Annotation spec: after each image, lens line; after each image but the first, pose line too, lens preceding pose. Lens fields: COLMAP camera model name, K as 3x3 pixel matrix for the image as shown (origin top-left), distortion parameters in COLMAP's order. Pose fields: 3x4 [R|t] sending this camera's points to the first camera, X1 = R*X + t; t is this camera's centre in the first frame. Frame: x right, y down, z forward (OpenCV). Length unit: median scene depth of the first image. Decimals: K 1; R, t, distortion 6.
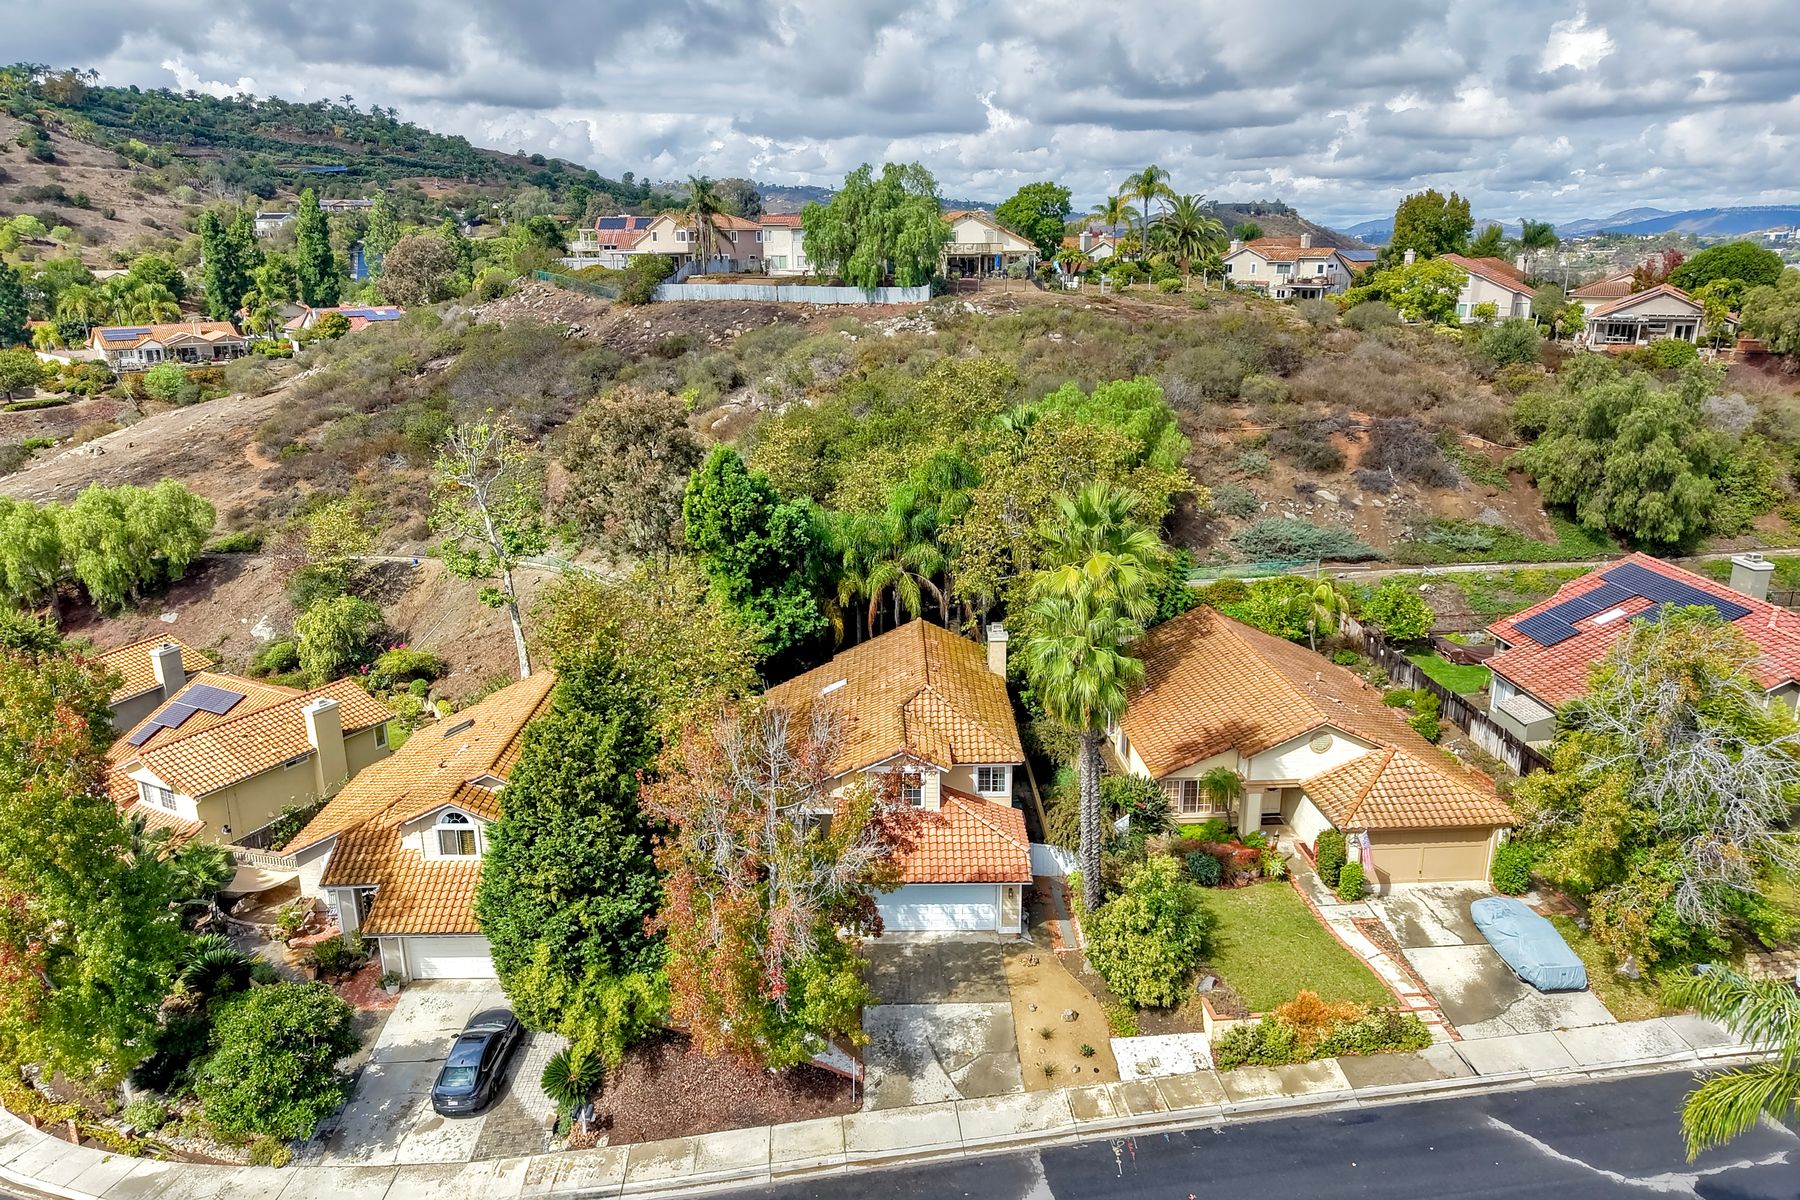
lens RADIAL K [[1221.1, 0, 897.2], [0, 1221.1, 592.7], [0, 0, 1]] dist [0.032509, -0.011032]
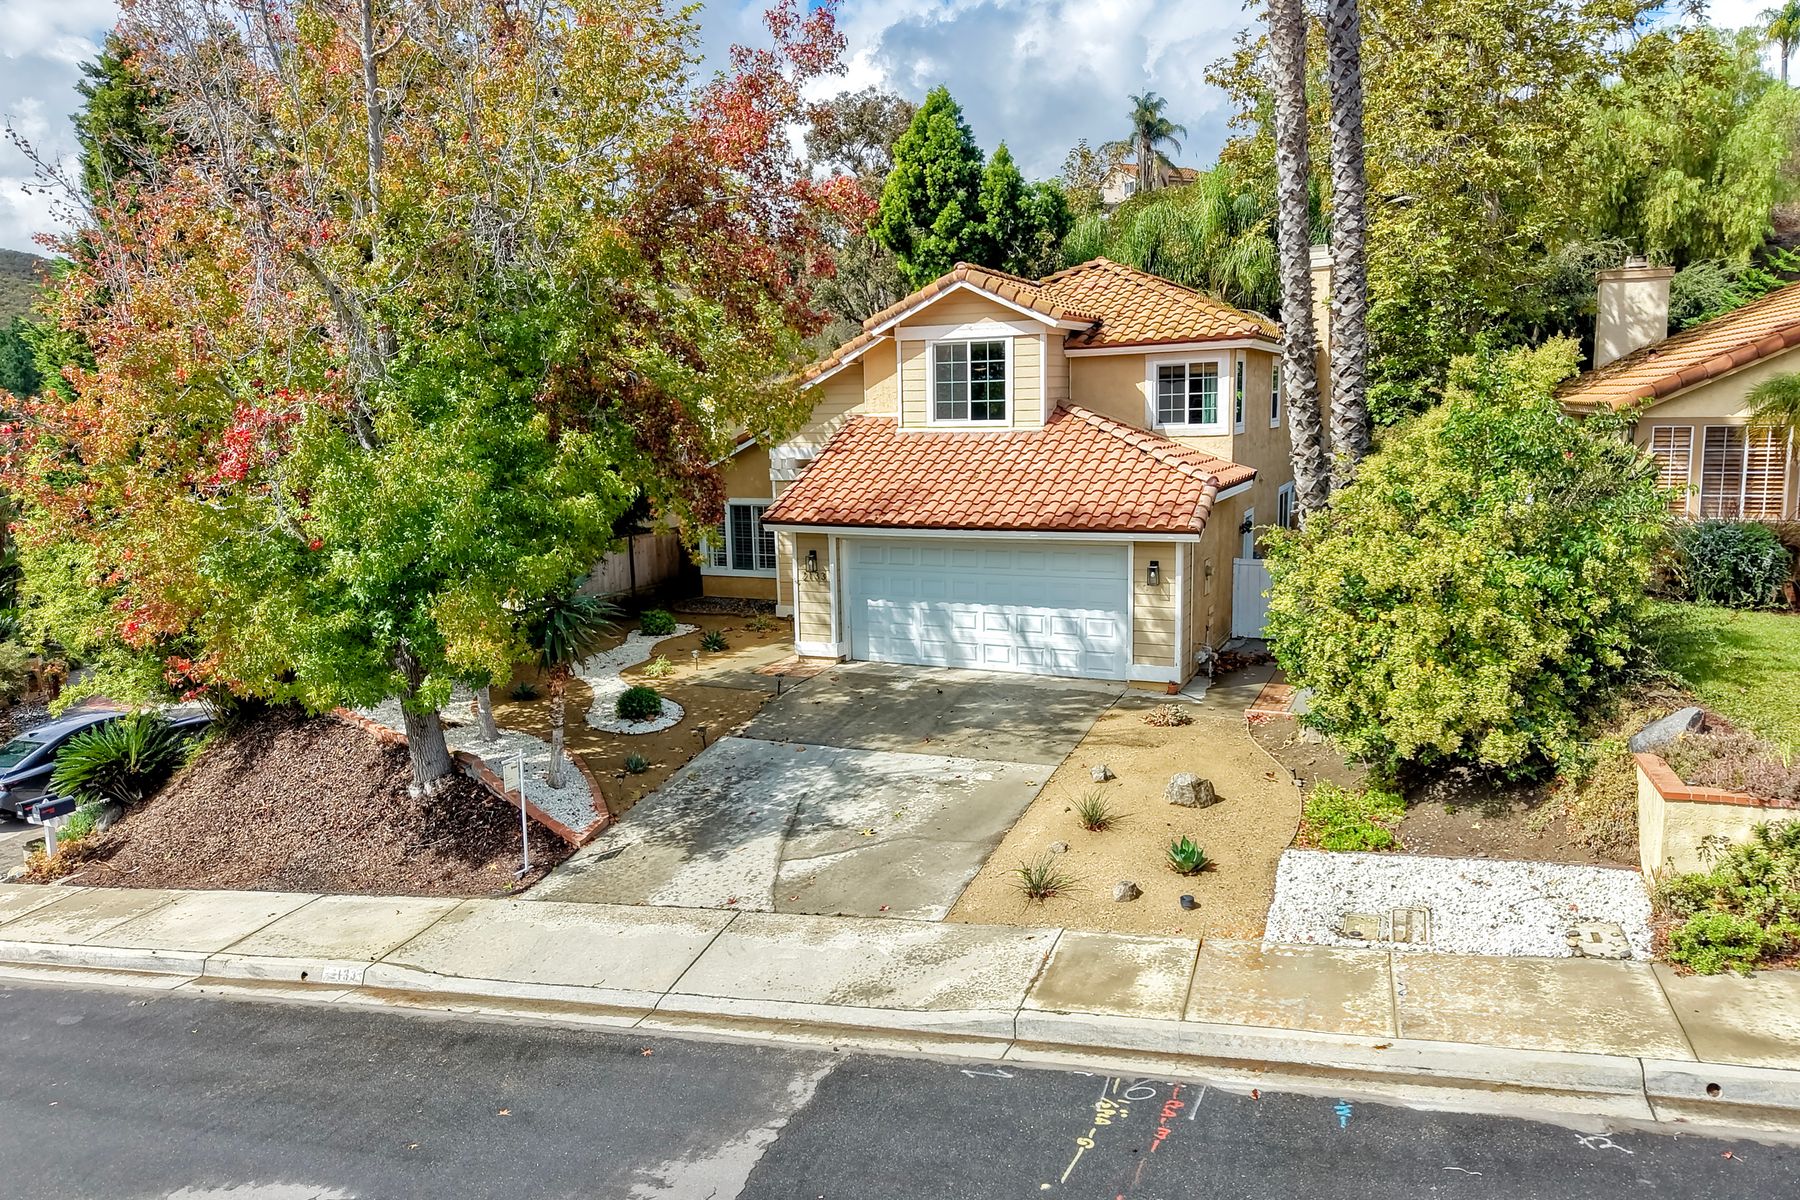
lens RADIAL K [[1221.1, 0, 896.1], [0, 1221.1, 609.9], [0, 0, 1]] dist [0.032509, -0.011032]
pose [[0.904240, 0.054557, -0.423524, 0.213757], [-0.098857, 0.991607, -0.083328, 0.340363], [0.415424, 0.117216, 0.902044, 0.674173]]
